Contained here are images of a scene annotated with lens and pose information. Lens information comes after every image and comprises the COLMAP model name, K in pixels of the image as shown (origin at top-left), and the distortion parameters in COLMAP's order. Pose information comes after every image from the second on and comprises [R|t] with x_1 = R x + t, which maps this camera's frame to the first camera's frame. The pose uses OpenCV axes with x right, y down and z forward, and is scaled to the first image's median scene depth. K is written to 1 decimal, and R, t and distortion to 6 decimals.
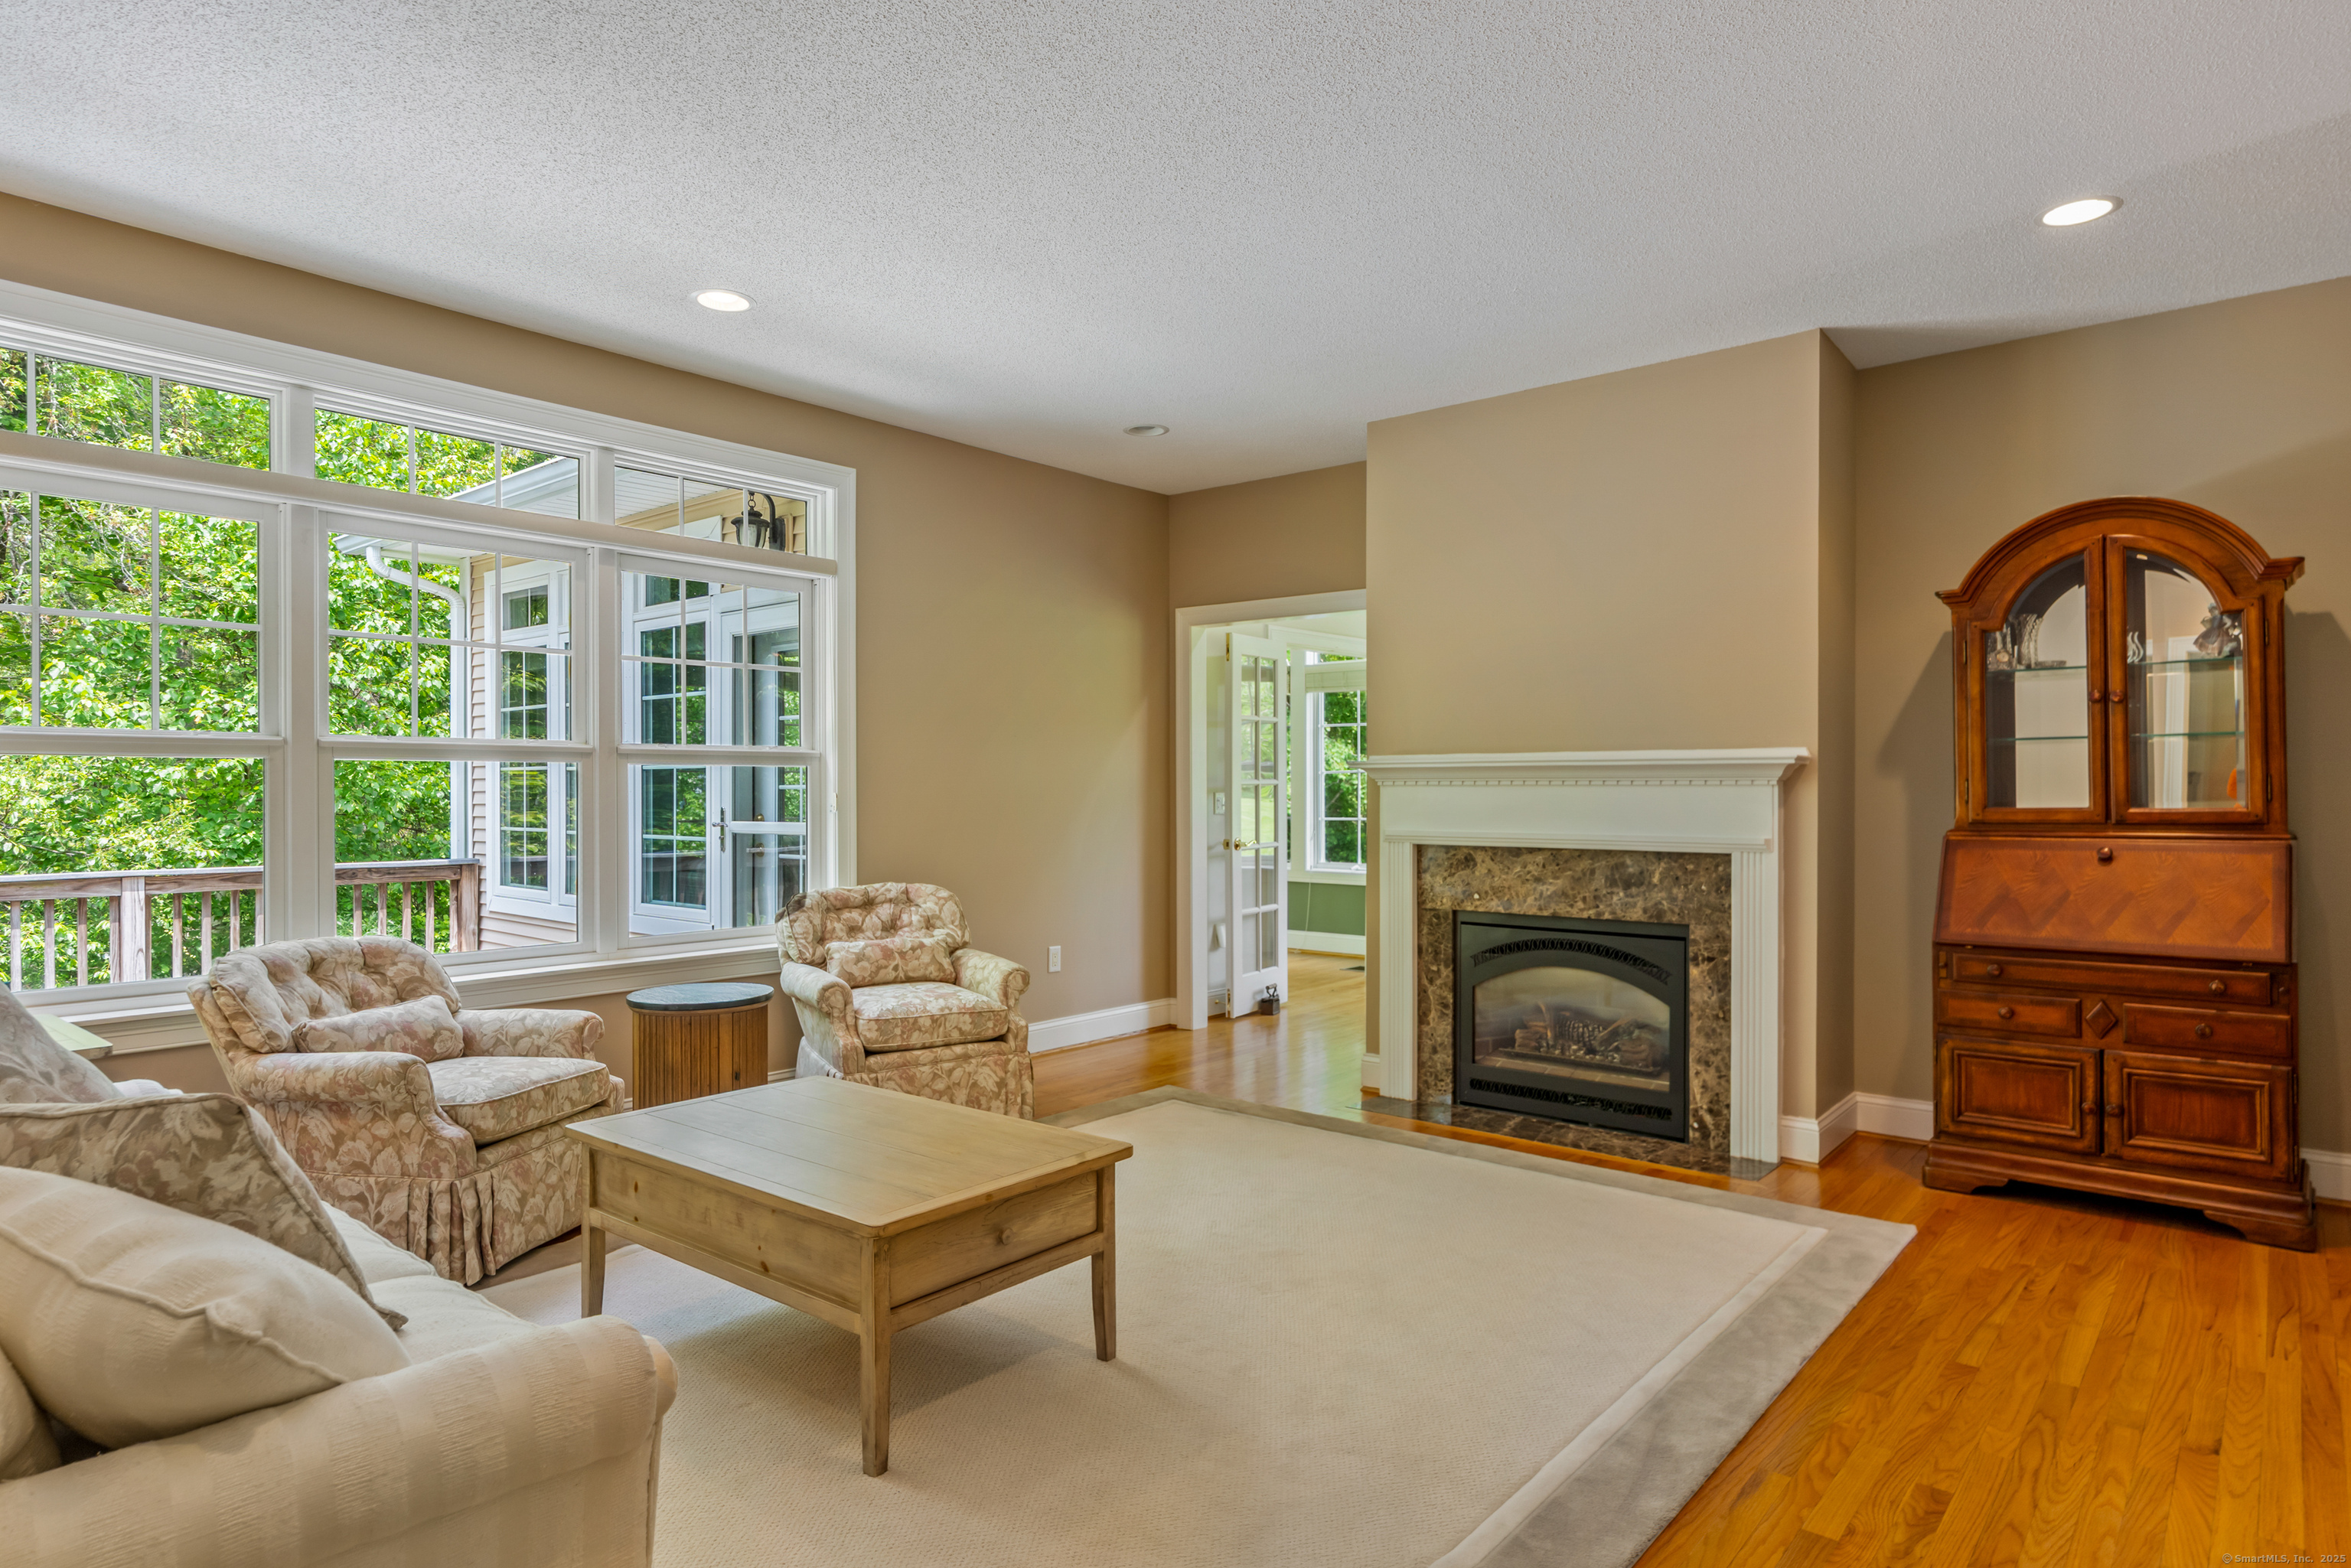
lens RADIAL K [[1328.8, 0, 1175.5], [0, 1328.8, 784.0], [0, 0, 1]] dist [0.001416, 0.000461]
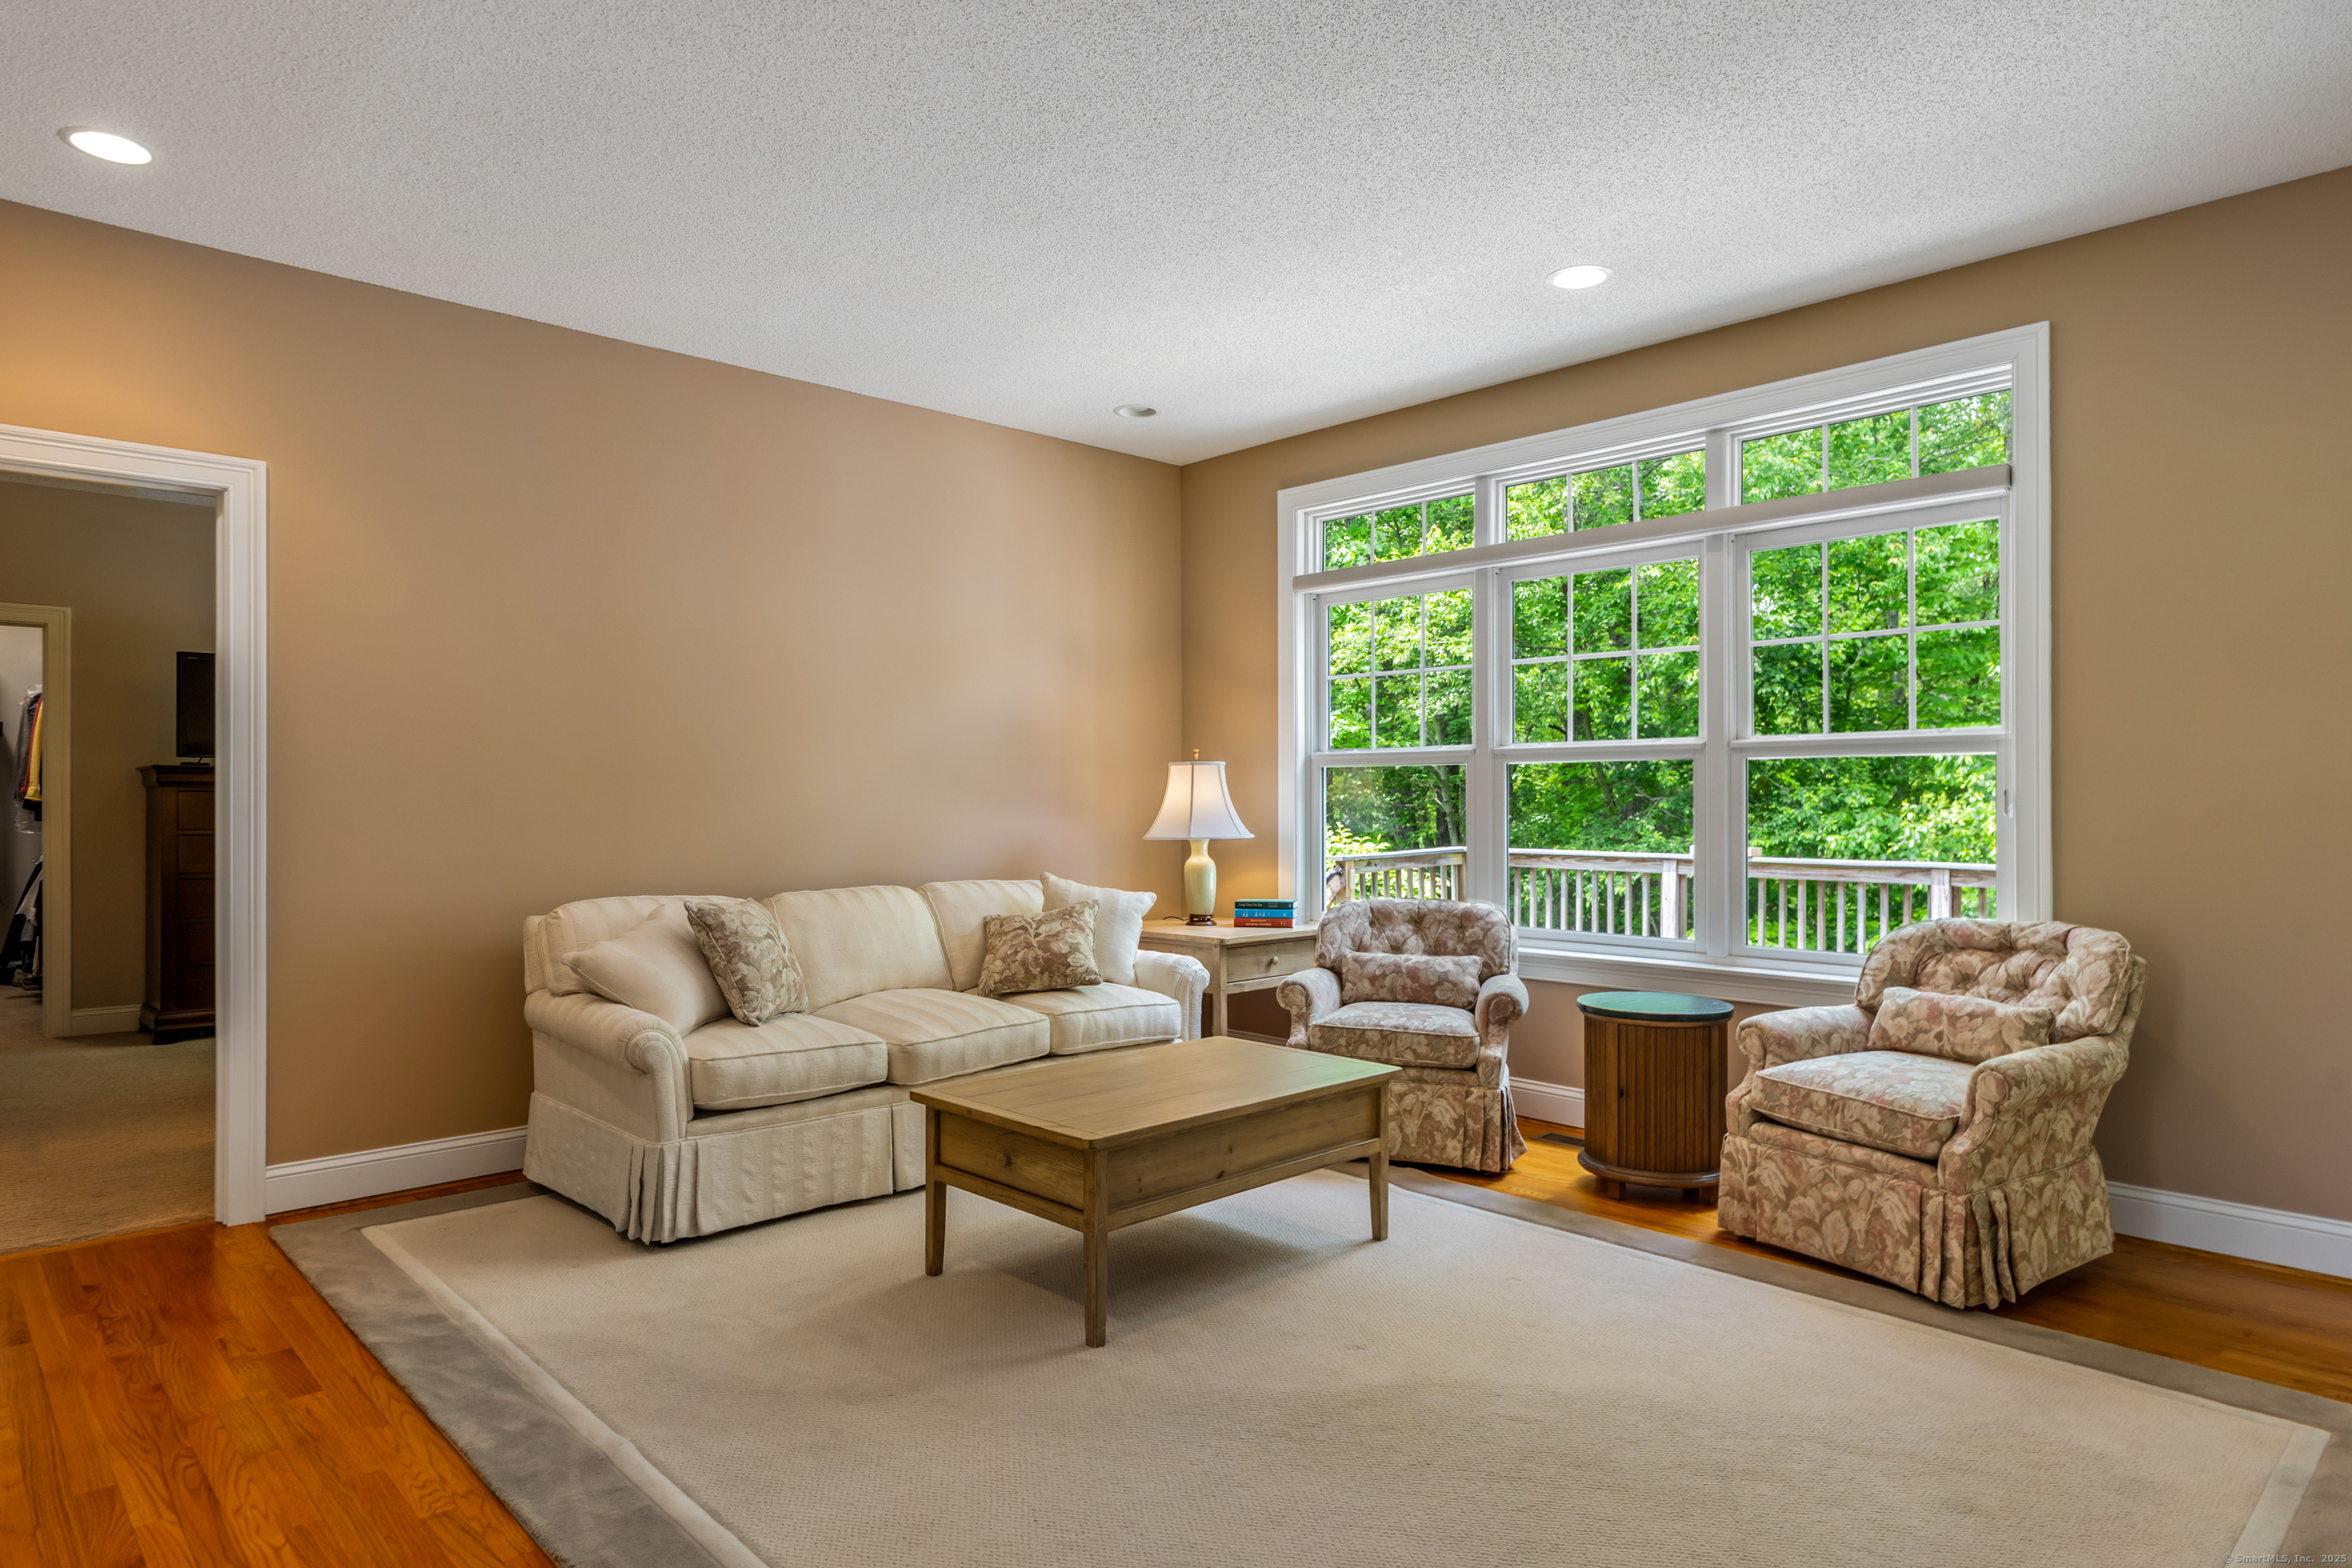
lens RADIAL K [[1385.1, 0, 1176.0], [0, 1385.1, 784.0], [0, 0, 1]] dist [0.000184, 0.000017]
pose [[-0.116380, -0.004526, -0.993194, 0.611781], [0.004463, 0.999977, -0.005080, 0.006397], [0.993195, -0.005024, -0.116358, 0.731279]]
